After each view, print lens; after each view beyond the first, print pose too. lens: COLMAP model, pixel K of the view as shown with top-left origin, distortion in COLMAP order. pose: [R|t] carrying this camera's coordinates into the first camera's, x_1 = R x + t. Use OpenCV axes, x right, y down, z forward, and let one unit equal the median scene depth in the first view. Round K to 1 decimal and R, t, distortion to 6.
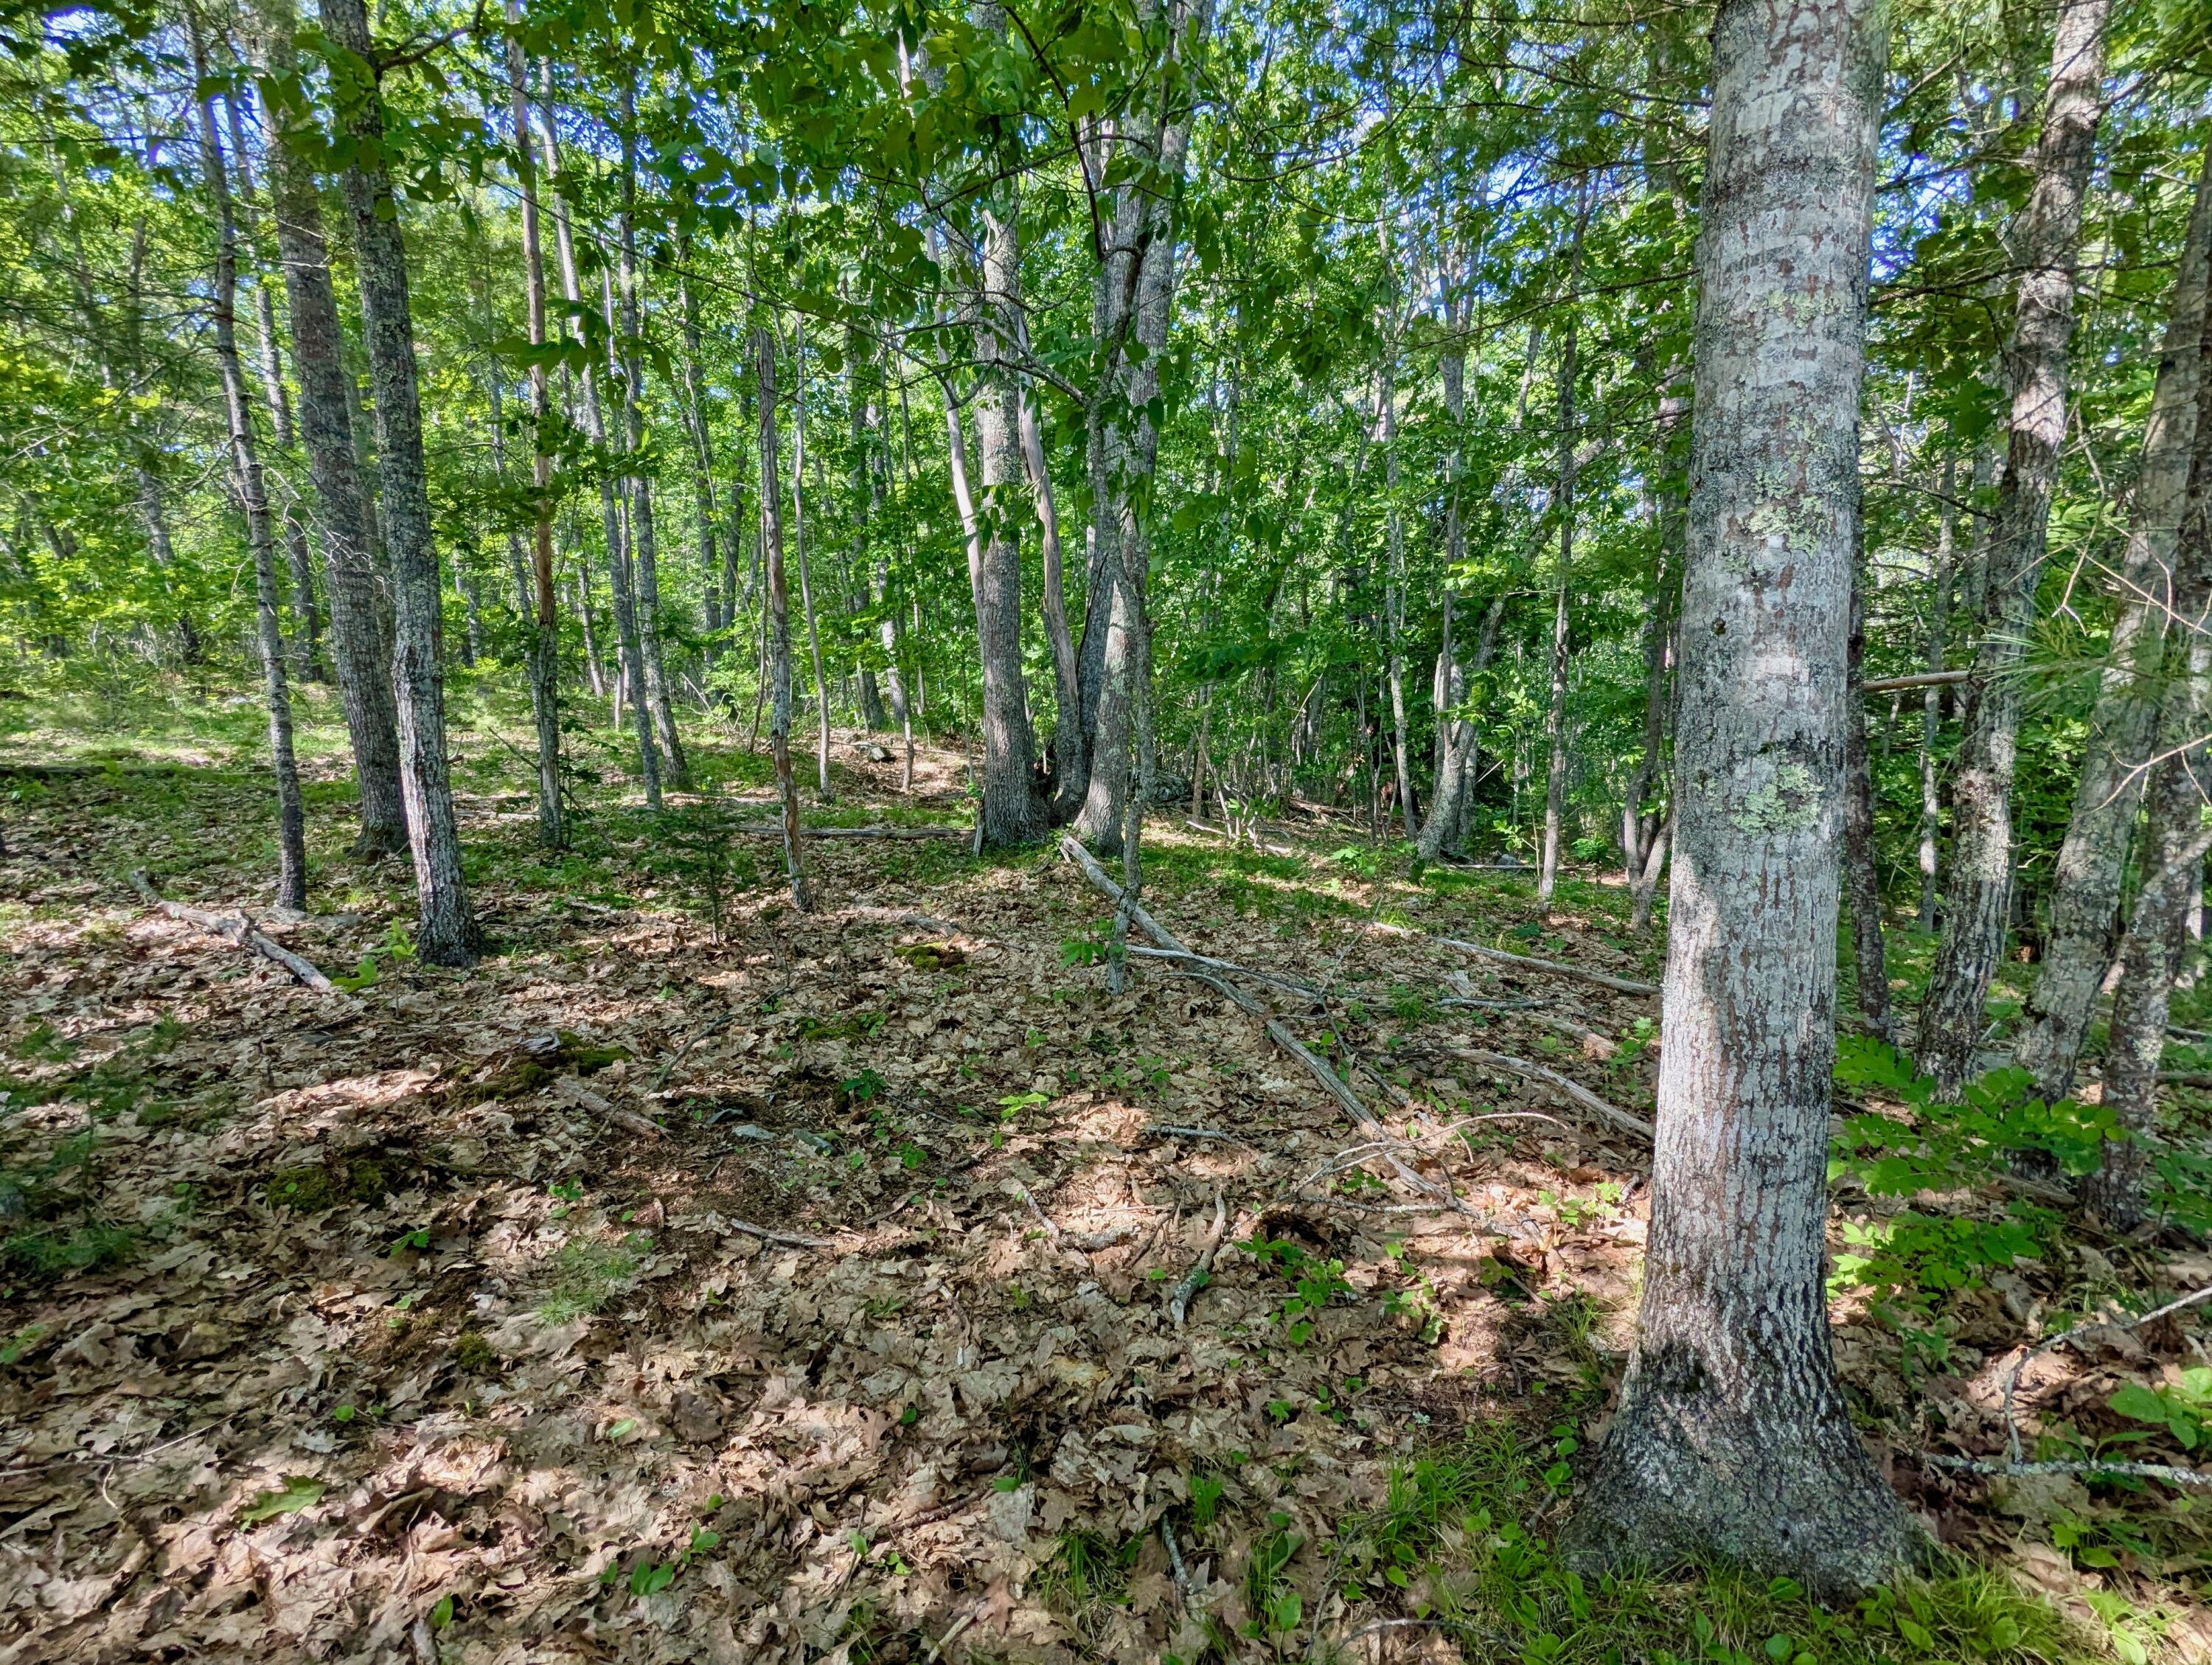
lens RADIAL K [[1048.5, 0, 1107.6], [0, 1048.5, 834.6], [0, 0, 1]] dist [0.000846, 0.001446]
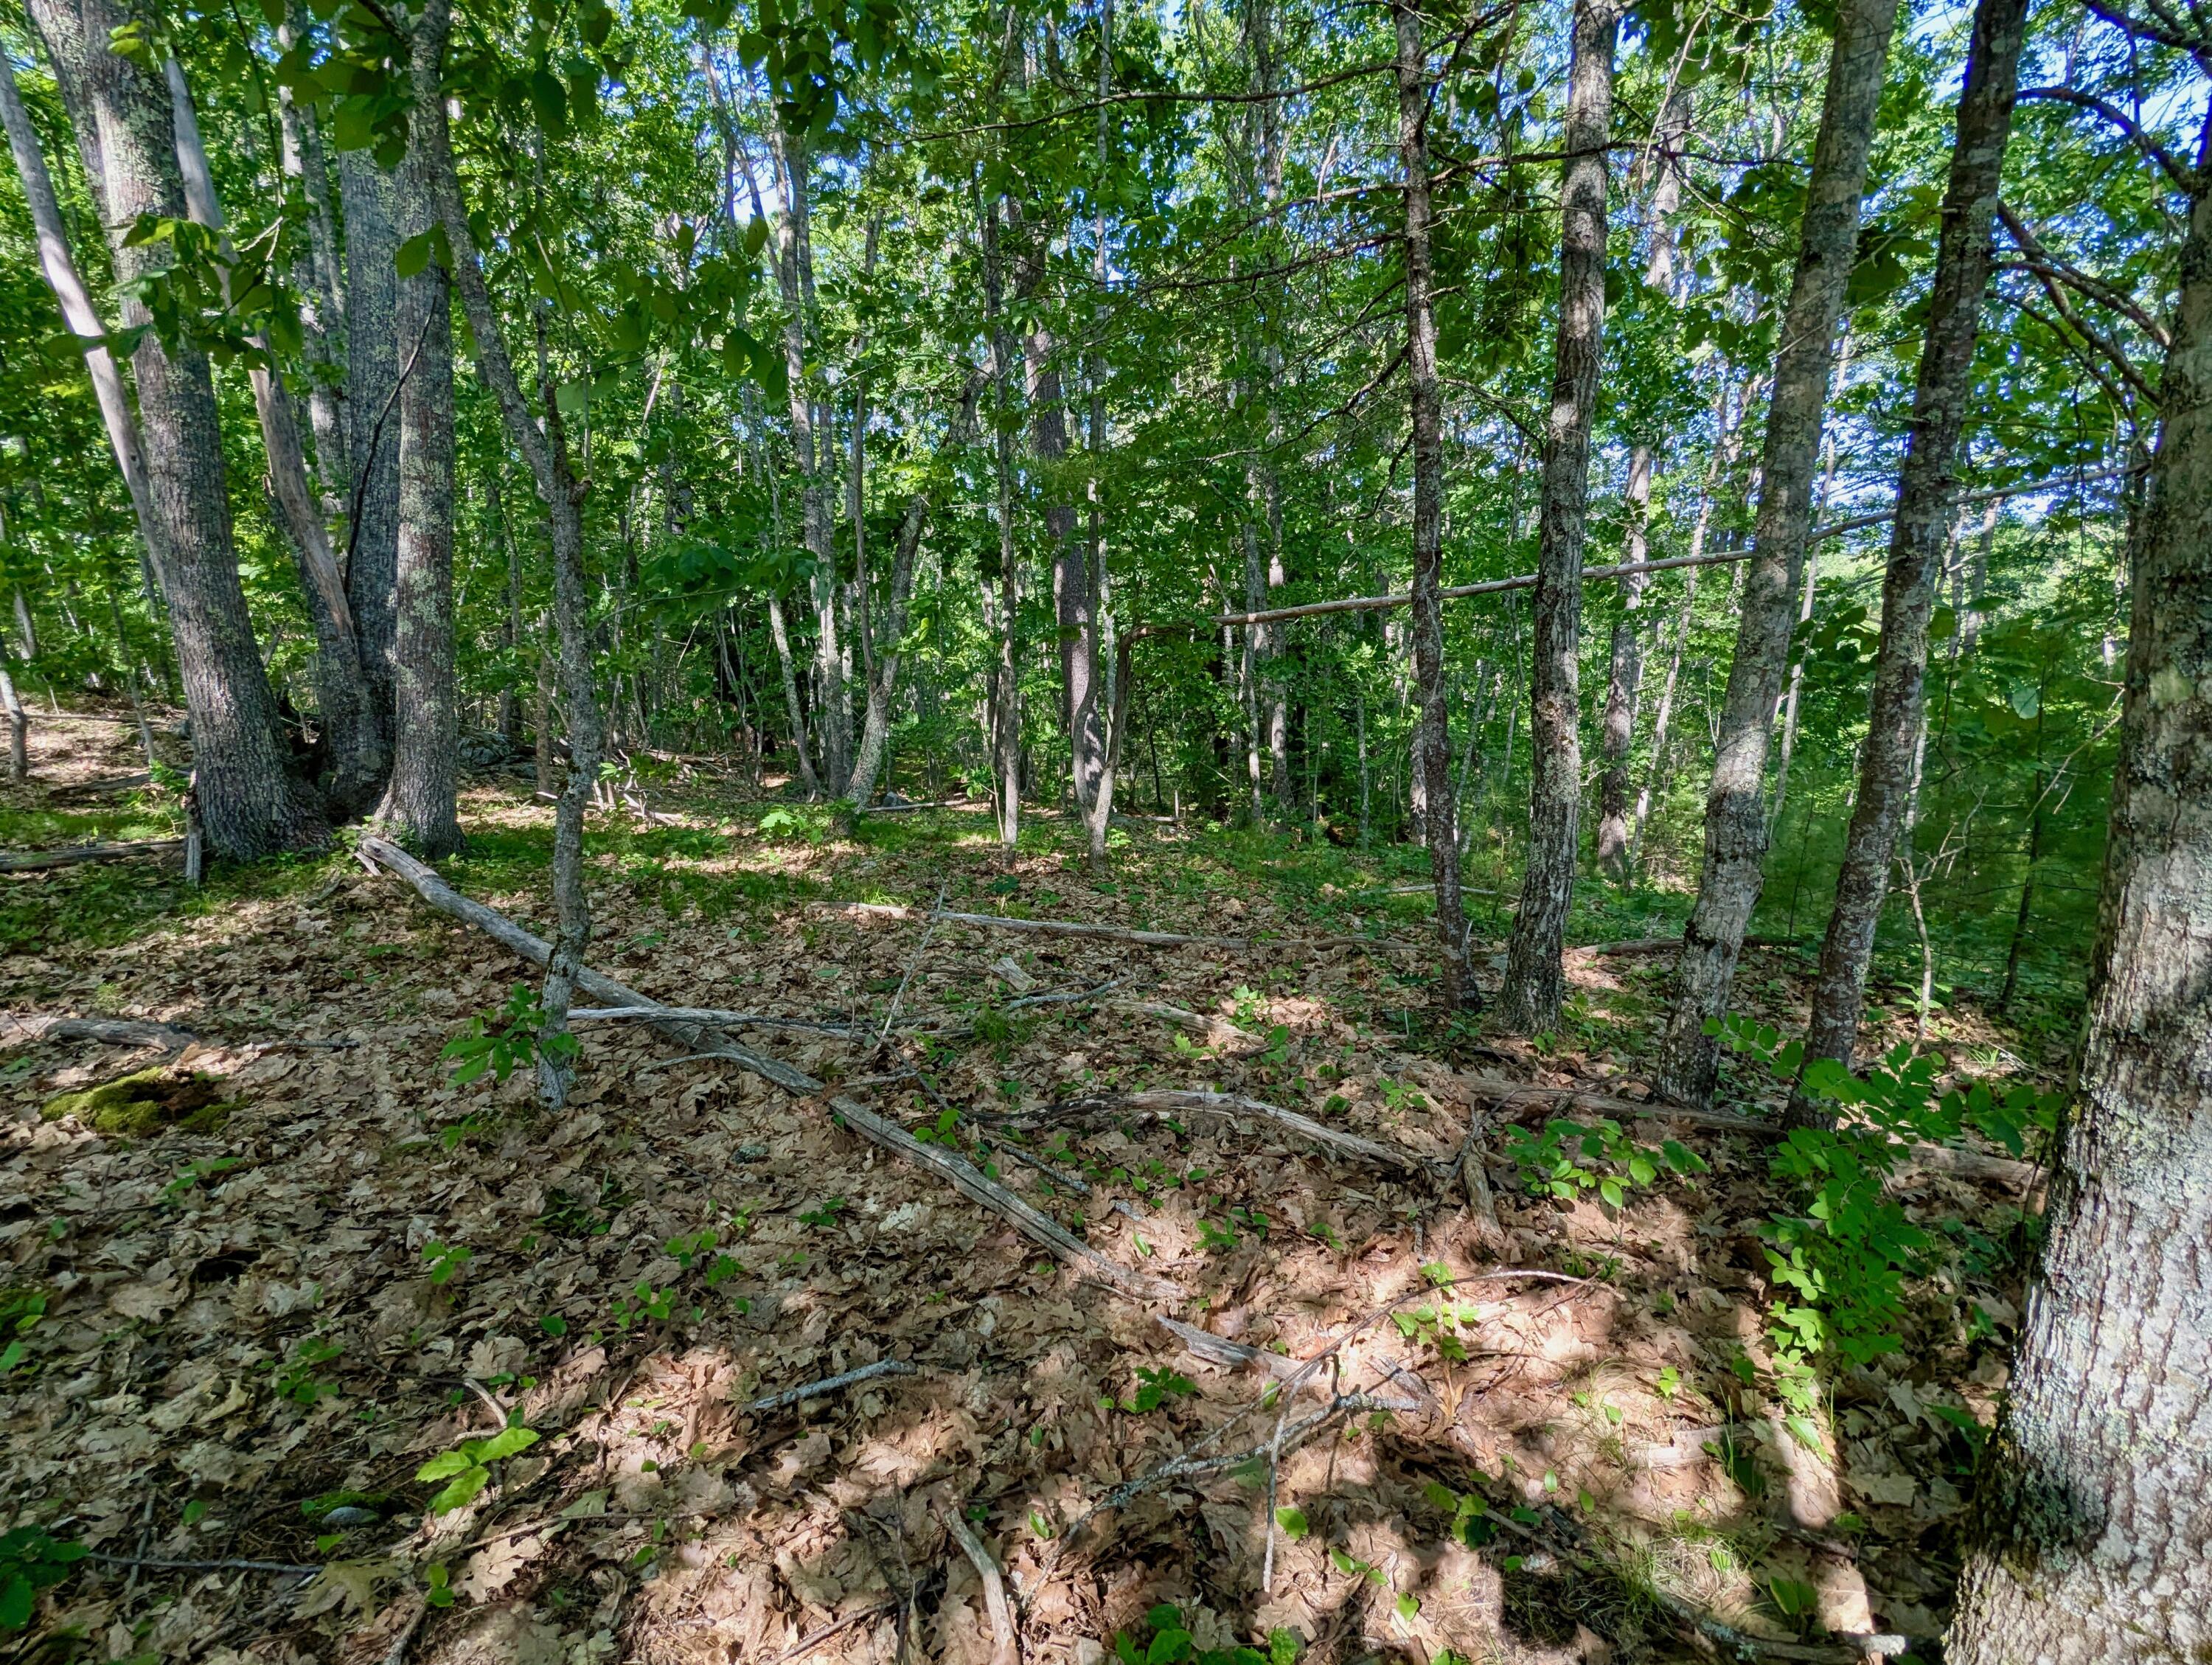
lens RADIAL K [[1048.5, 0, 1102.1], [0, 1048.5, 825.2], [0, 0, 1]] dist [0.000846, 0.001446]
pose [[0.815274, -0.110184, 0.568496, -0.052228], [0.080849, 0.993774, 0.076664, -0.027115], [-0.573403, -0.016540, 0.819106, 0.259343]]
